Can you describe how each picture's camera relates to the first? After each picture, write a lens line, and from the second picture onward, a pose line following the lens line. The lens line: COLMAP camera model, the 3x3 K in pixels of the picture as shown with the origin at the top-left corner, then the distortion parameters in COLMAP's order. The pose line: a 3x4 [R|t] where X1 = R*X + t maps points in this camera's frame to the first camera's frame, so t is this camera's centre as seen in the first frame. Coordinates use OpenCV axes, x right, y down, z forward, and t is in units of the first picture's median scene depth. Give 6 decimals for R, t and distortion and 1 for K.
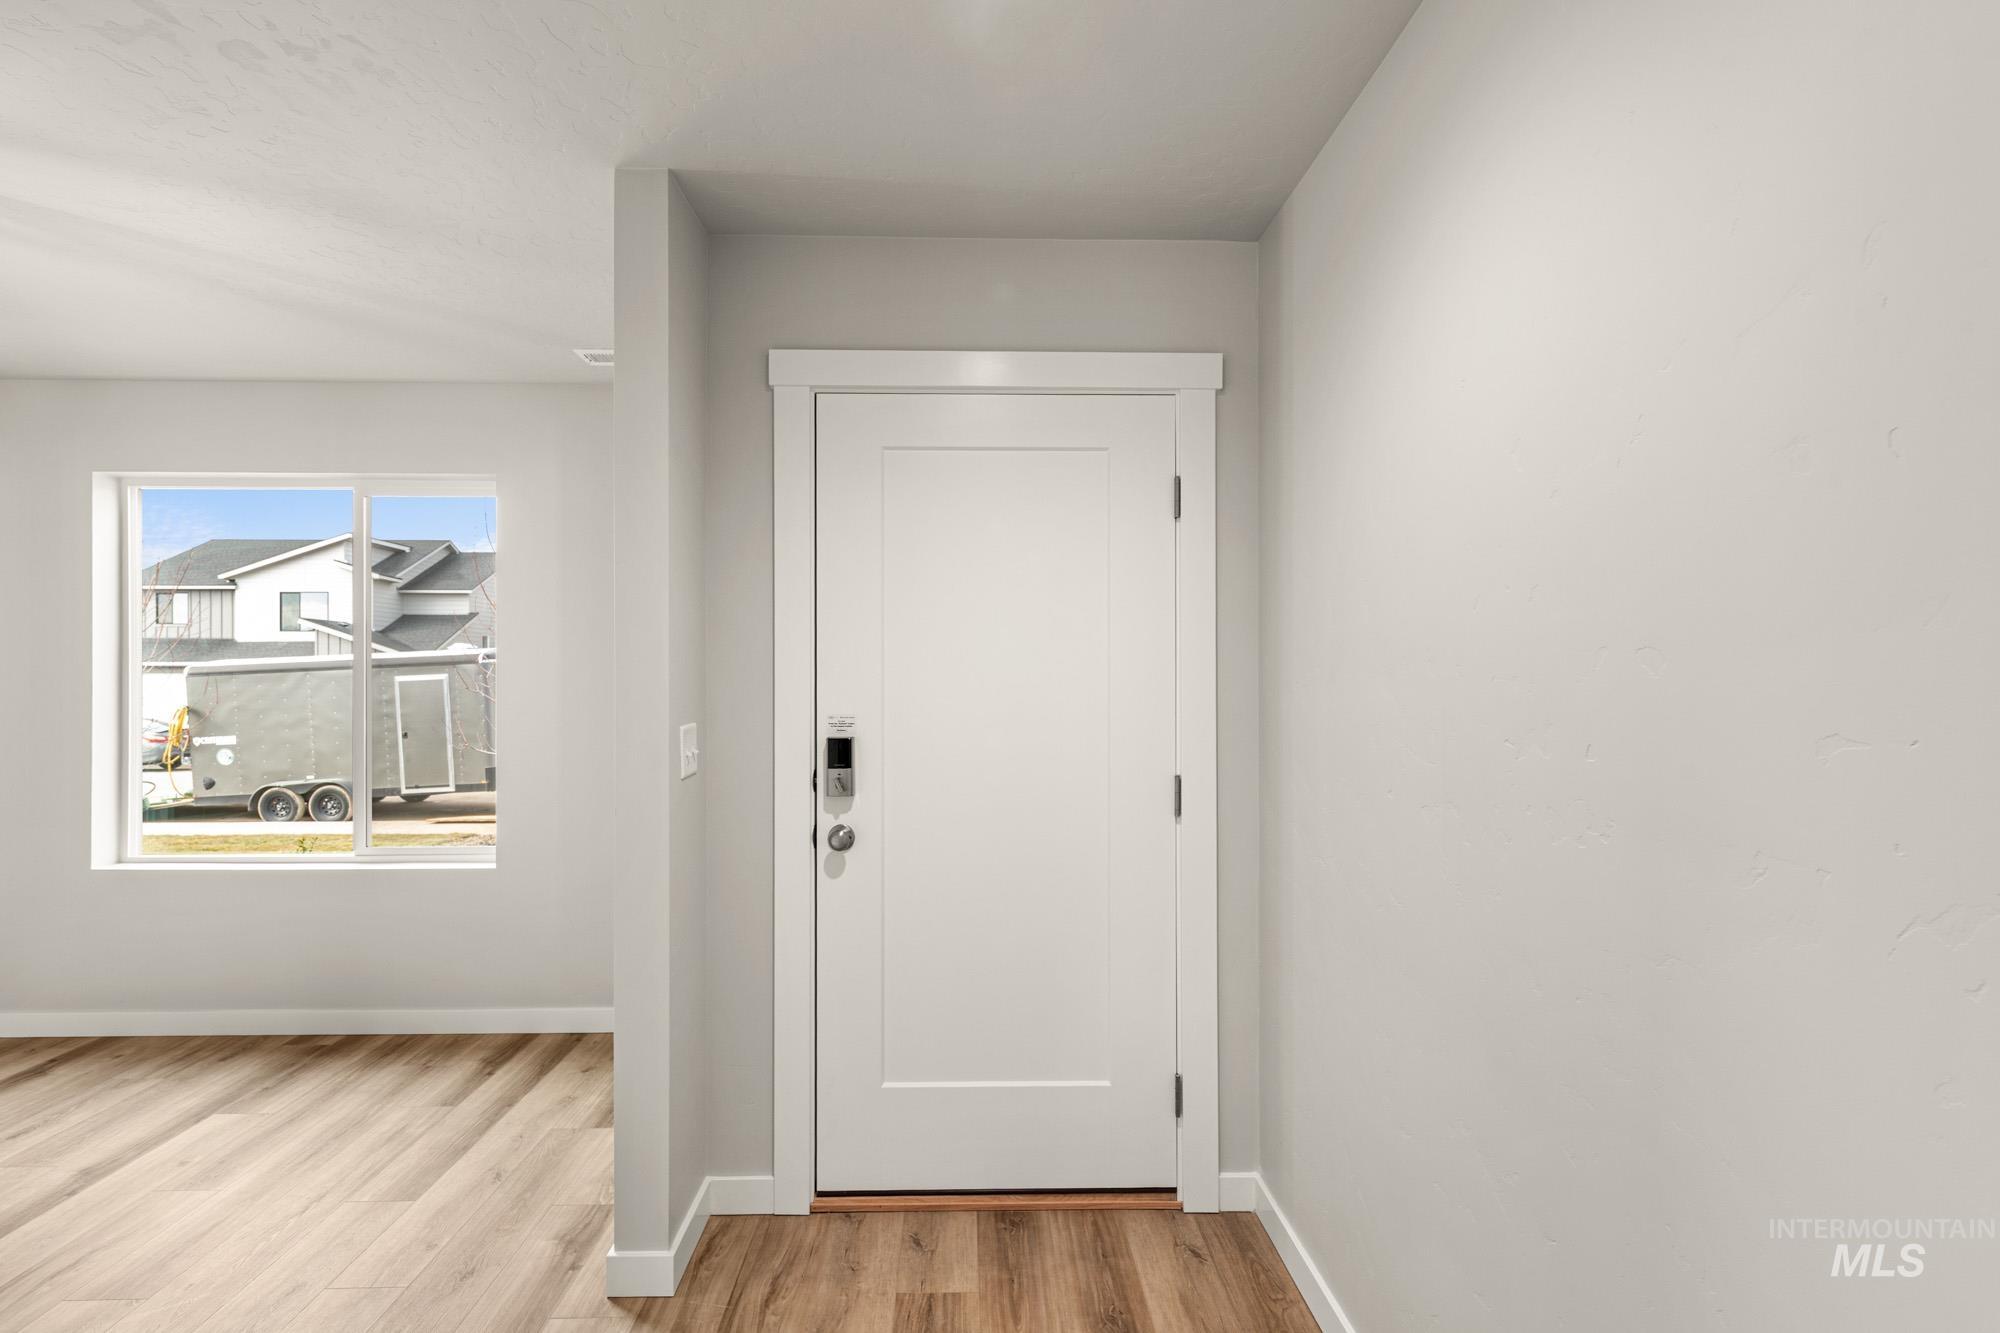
lens RADIAL K [[938.5, 0, 990.0], [0, 938.5, 690.3], [0, 0, 1]] dist [0.002592, 0.000101]
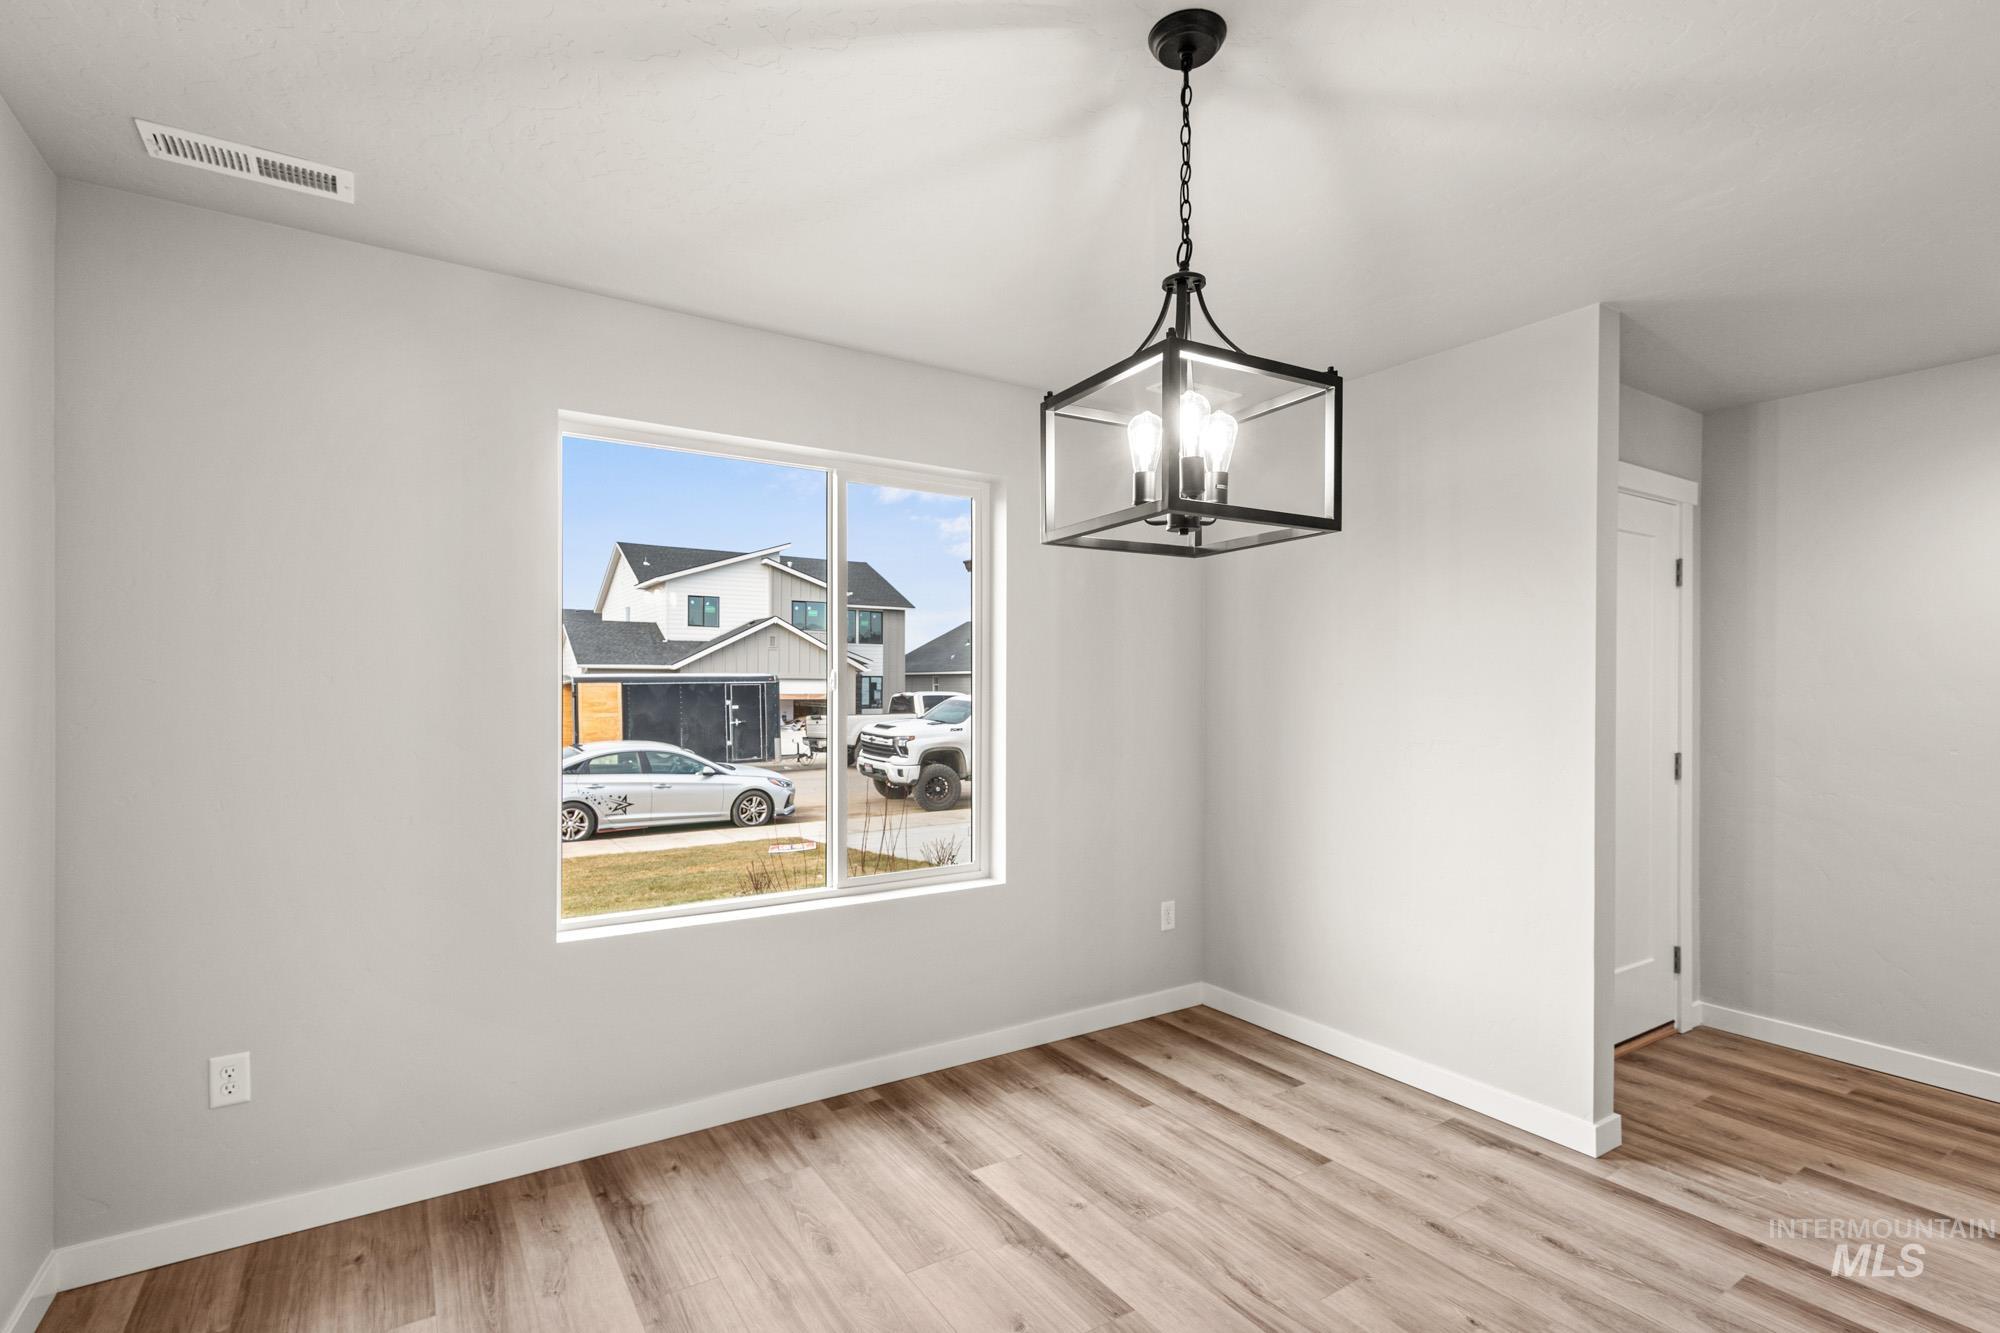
lens RADIAL K [[938.5, 0, 990.0], [0, 938.5, 690.3], [0, 0, 1]] dist [0.002592, 0.000101]
pose [[0.850481, 0.000275, 0.526005, -1.214174], [0.001896, 0.999992, -0.003589, -0.004995], [-0.526002, 0.004050, 0.850474, 0.215387]]
